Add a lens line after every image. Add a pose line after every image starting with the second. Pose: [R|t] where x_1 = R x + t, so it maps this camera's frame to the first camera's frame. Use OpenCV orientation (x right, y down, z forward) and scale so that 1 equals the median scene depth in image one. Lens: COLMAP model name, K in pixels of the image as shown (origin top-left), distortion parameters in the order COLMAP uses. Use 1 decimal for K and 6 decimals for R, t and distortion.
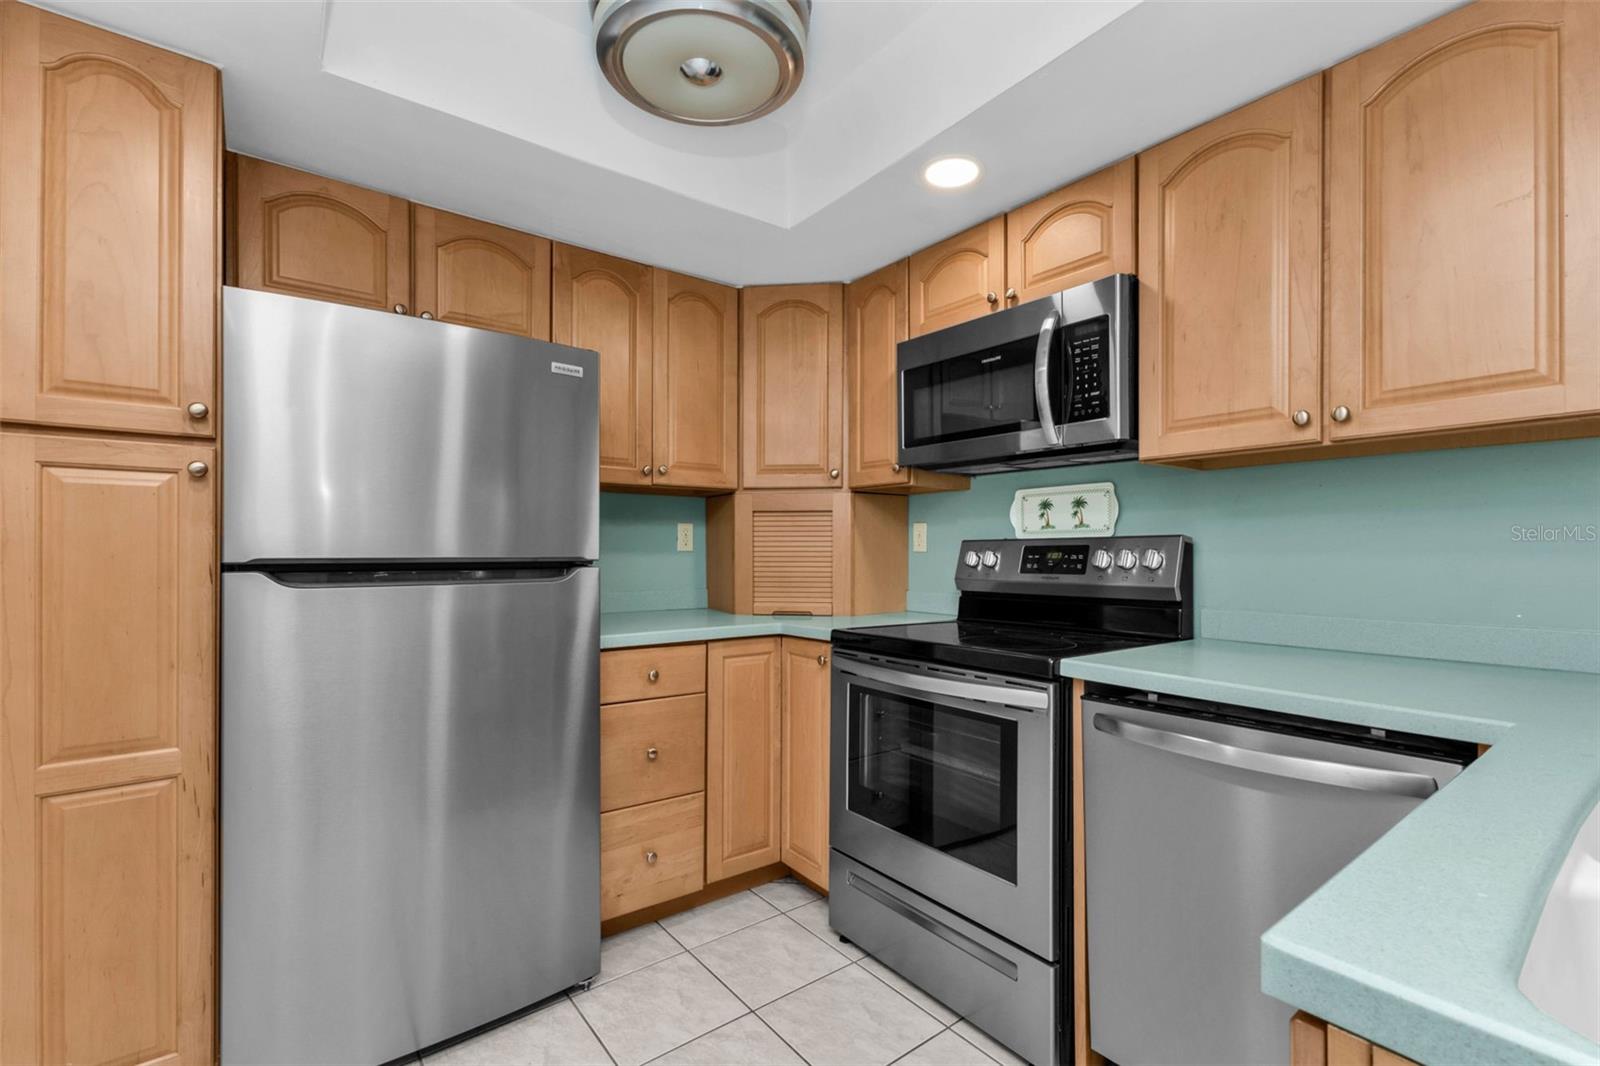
lens RADIAL K [[704.4, 0, 842.1], [0, 704.4, 552.2], [0, 0, 1]] dist [0.000189, -0.000093]
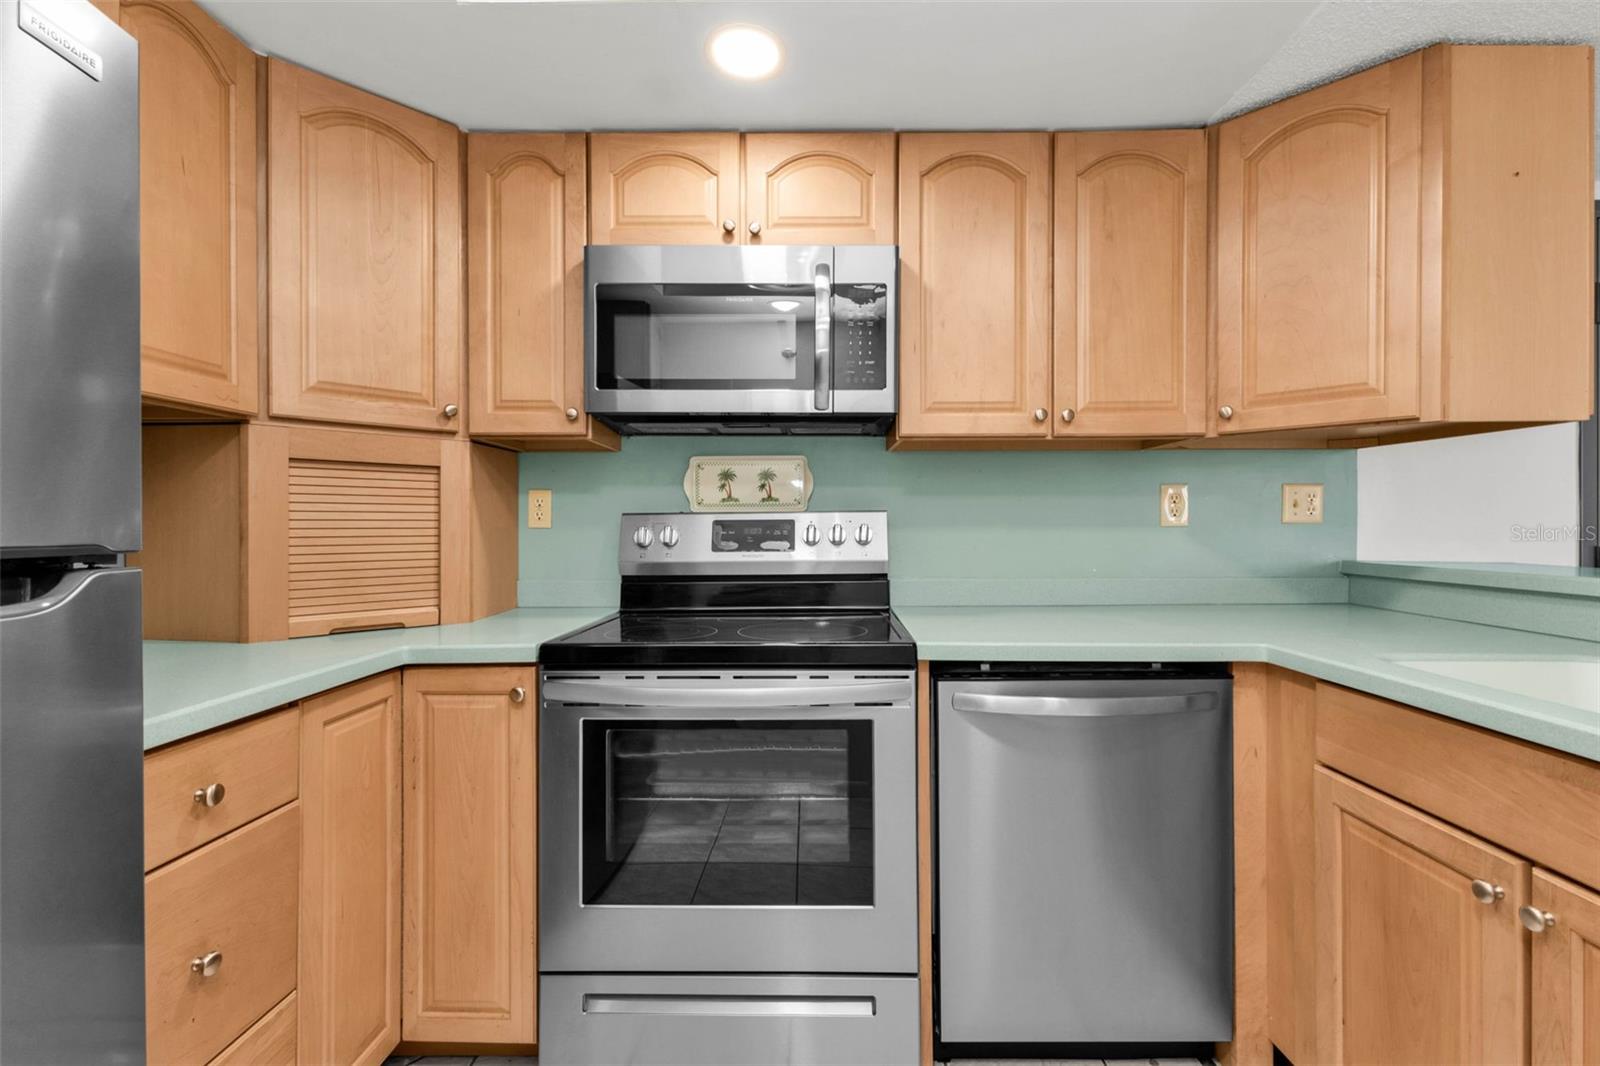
lens RADIAL K [[698.3, 0, 808.9], [0, 698.3, 529.1], [0, 0, 1]] dist [0.013916, -0.005265]
pose [[0.634593, -0.005380, 0.772828, -0.340289], [0.004586, 0.999984, 0.003195, -0.000879], [-0.772833, 0.001517, 0.634607, 0.360710]]
